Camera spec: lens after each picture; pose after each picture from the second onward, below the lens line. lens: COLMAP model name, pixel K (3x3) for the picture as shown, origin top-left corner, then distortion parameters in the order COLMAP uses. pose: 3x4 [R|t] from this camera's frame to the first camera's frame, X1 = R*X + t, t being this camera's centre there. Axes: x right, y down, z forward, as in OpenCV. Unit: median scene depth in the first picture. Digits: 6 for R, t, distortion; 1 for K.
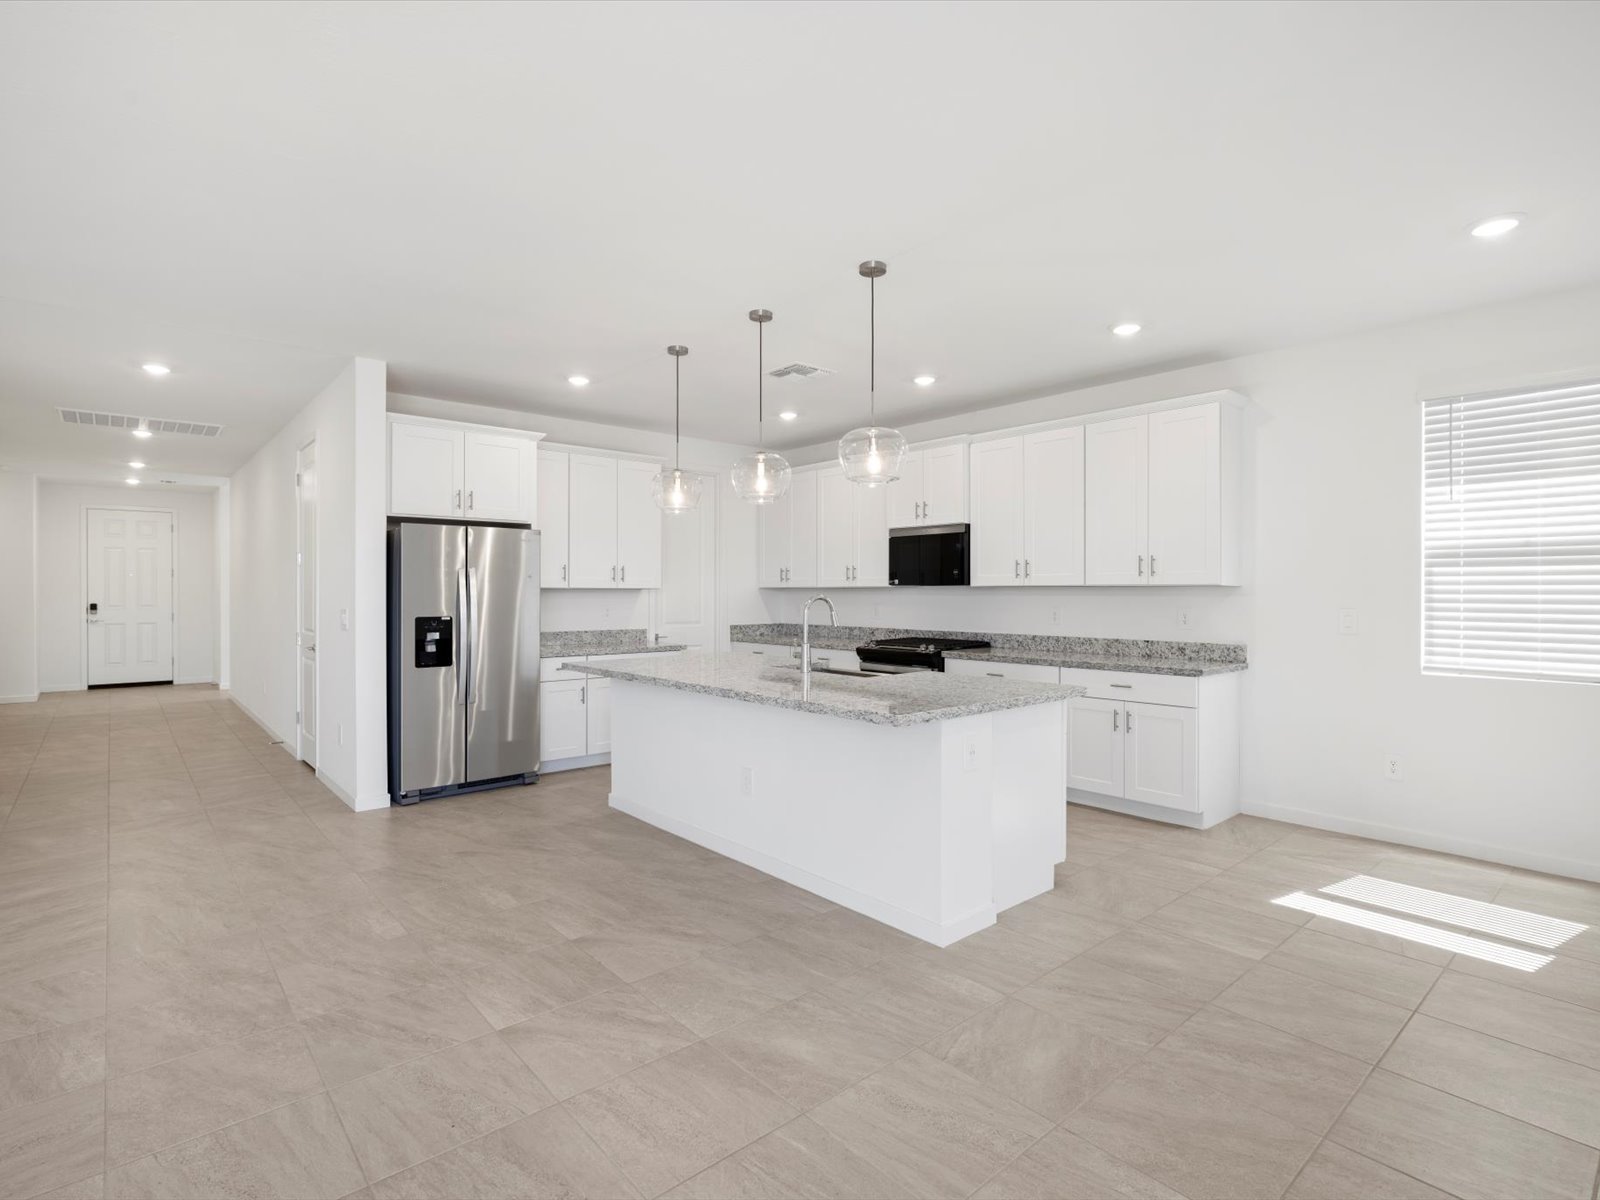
lens RADIAL K [[792.6, 0, 793.0], [0, 792.6, 593.8], [0, 0, 1]] dist [-0.007458, 0.001562]
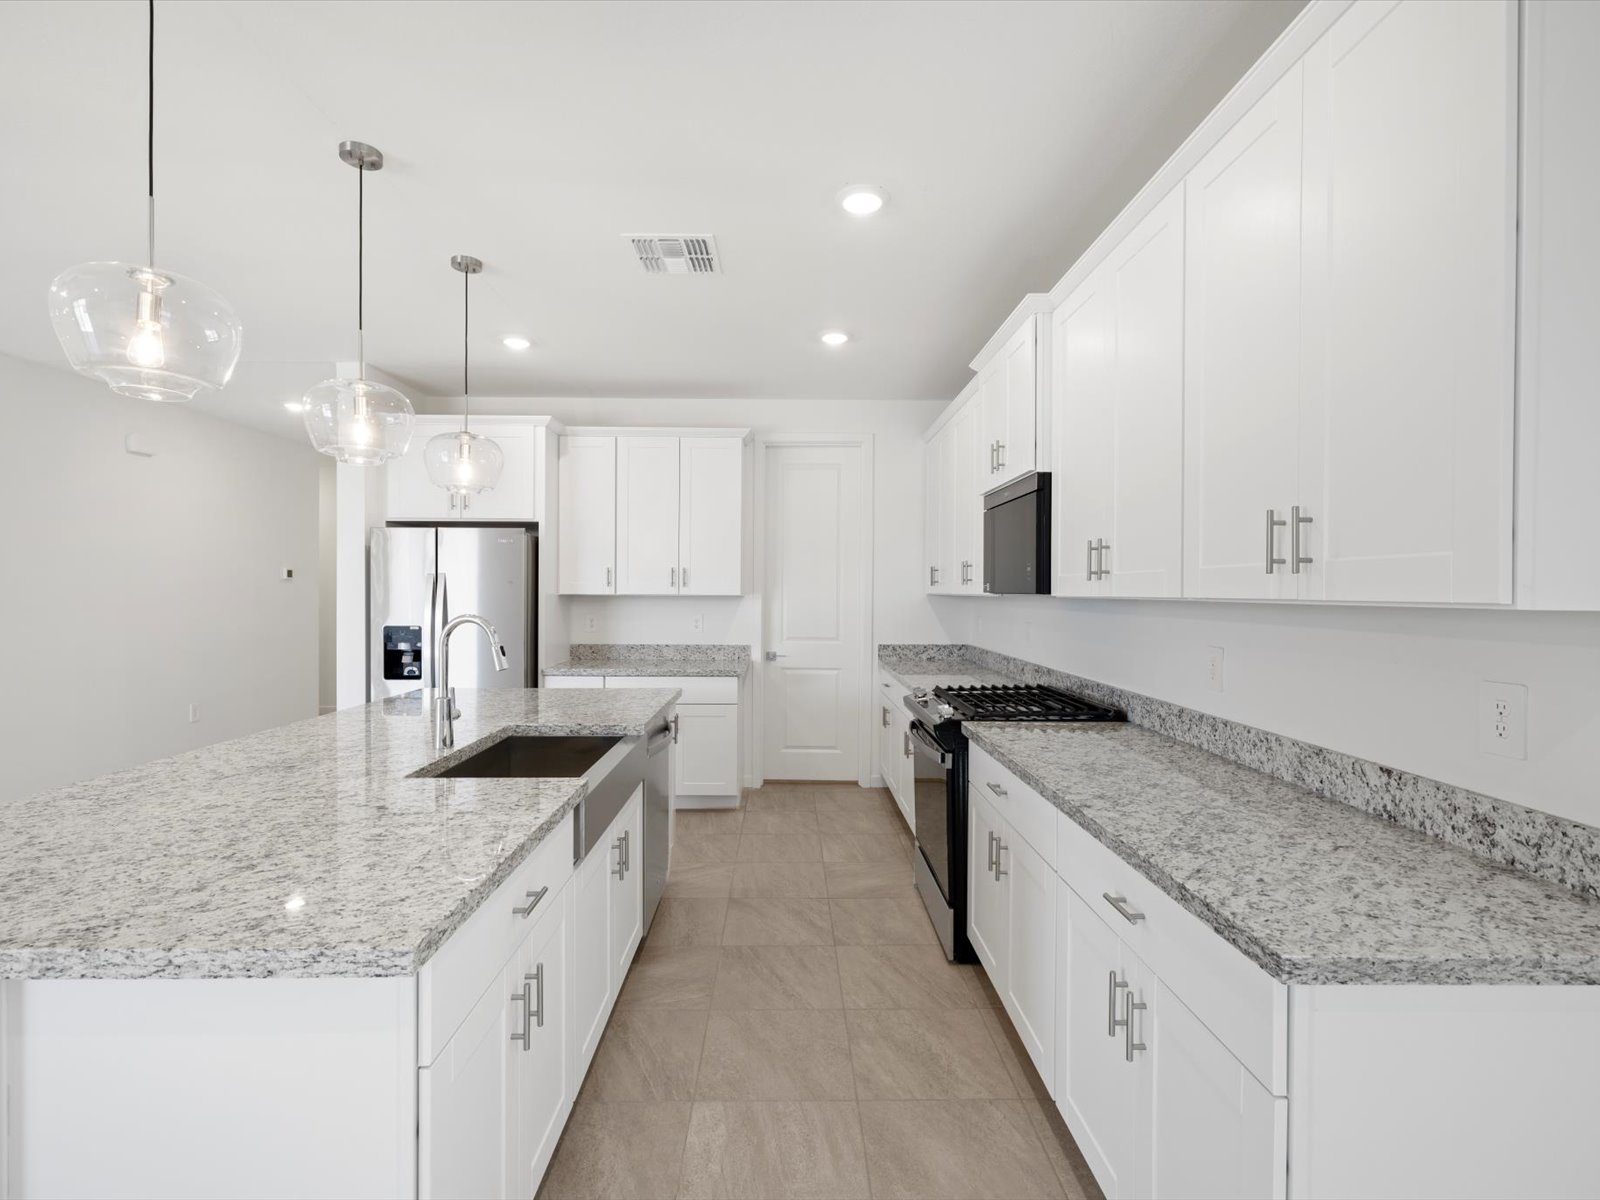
lens RADIAL K [[750.0, 0, 796.0], [0, 750.0, 593.3], [0, 0, 1]] dist [0.000745, 0.000580]
pose [[0.762776, 0.004584, -0.646646, 0.438129], [-0.004800, 0.999987, 0.001426, -0.012376], [0.646645, 0.002016, 0.762789, 0.574177]]
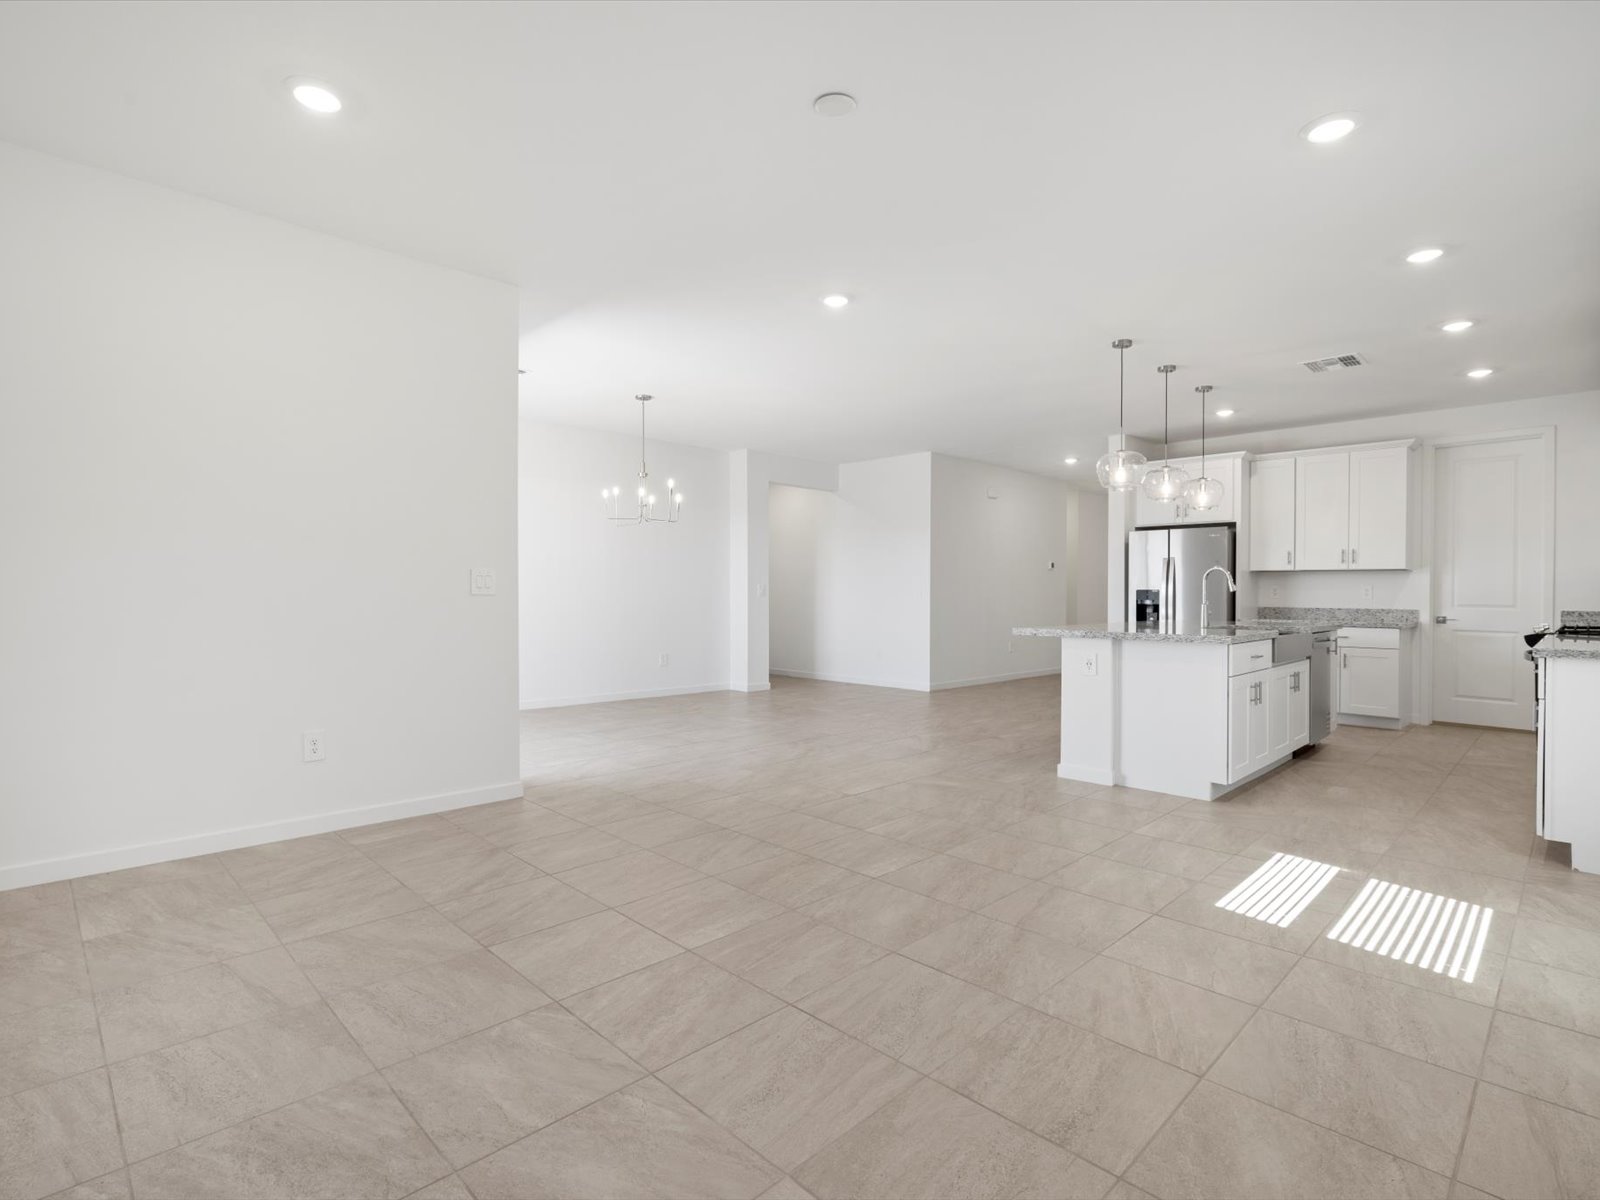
lens RADIAL K [[792.6, 0, 793.0], [0, 792.6, 593.8], [0, 0, 1]] dist [-0.007458, 0.001562]
pose [[0.061923, 0.000803, -0.998081, 0.973650], [-0.007710, 0.999970, 0.000327, 0.038301], [0.998051, 0.007675, 0.061928, 0.190693]]
